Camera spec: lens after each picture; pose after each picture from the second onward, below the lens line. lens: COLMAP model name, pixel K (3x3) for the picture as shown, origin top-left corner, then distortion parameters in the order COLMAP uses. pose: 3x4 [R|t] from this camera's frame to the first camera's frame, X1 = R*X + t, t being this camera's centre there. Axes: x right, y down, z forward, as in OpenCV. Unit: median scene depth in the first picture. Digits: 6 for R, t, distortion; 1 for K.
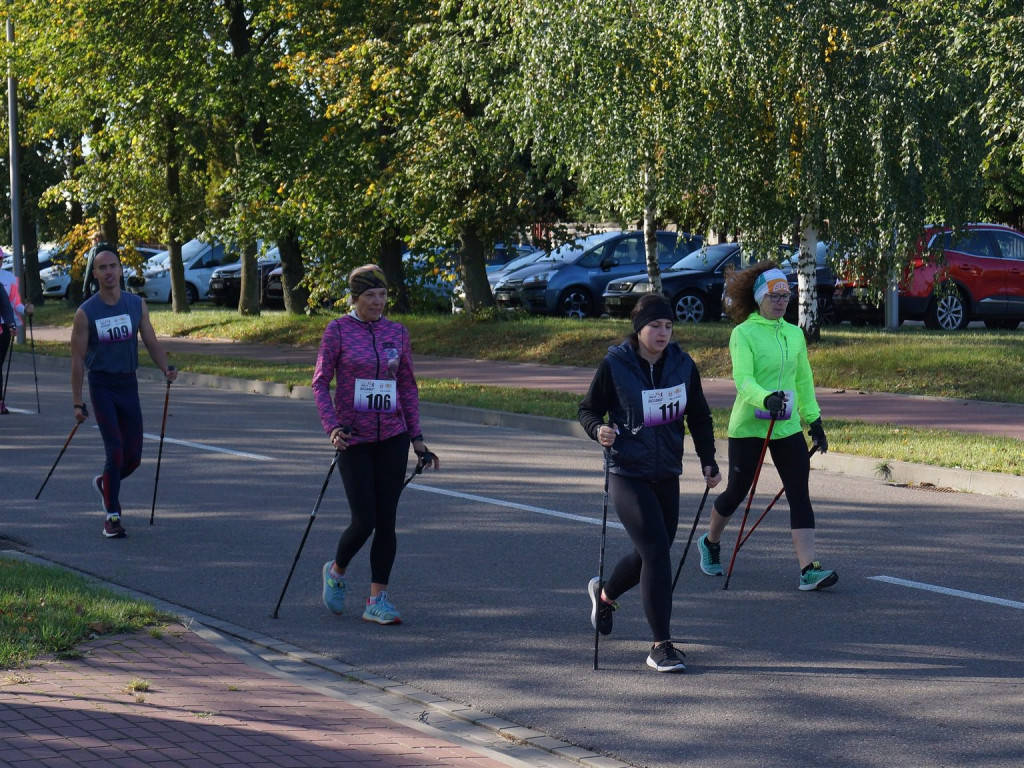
lens RADIAL K [[2586.4, 0, 512.0], [0, 2586.4, 384.0], [0, 0, 1]] dist [0.015602, -0.024346]
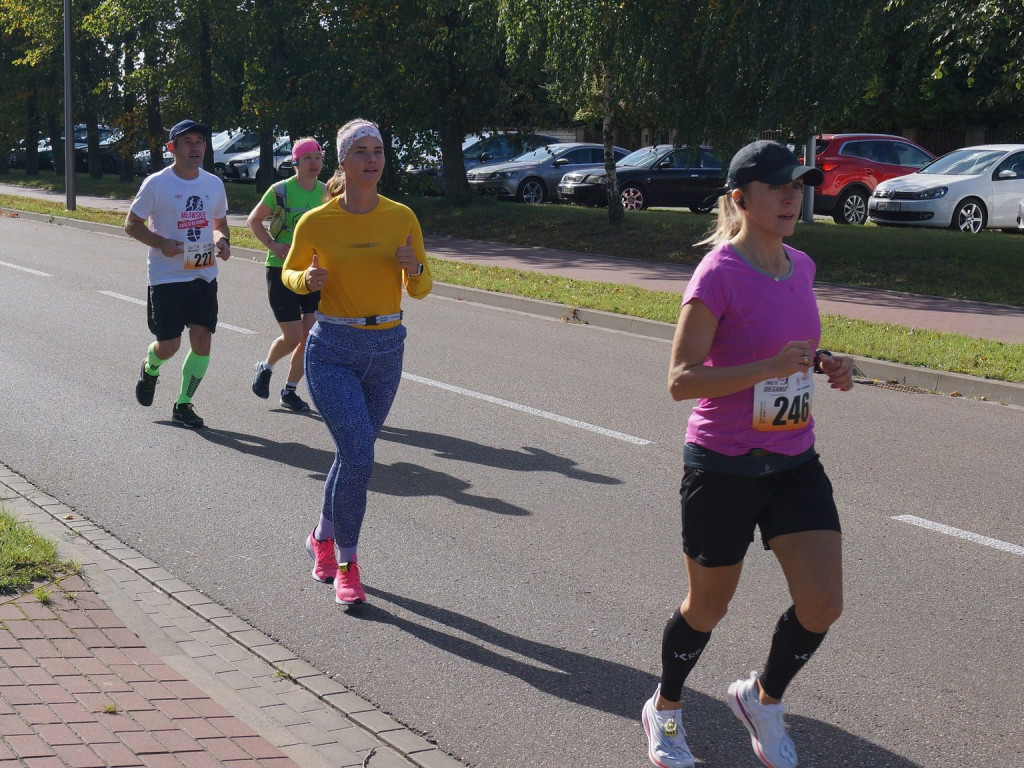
lens RADIAL K [[1508.4, 0, 512.0], [0, 1508.4, 384.0], [0, 0, 1]] dist [0.010857, 0.076536]
pose [[0.999172, 0.029409, 0.028115, -0.004421], [-0.031985, 0.994863, 0.096047, -0.009617], [-0.025146, -0.096867, 0.994980, 0.309956]]
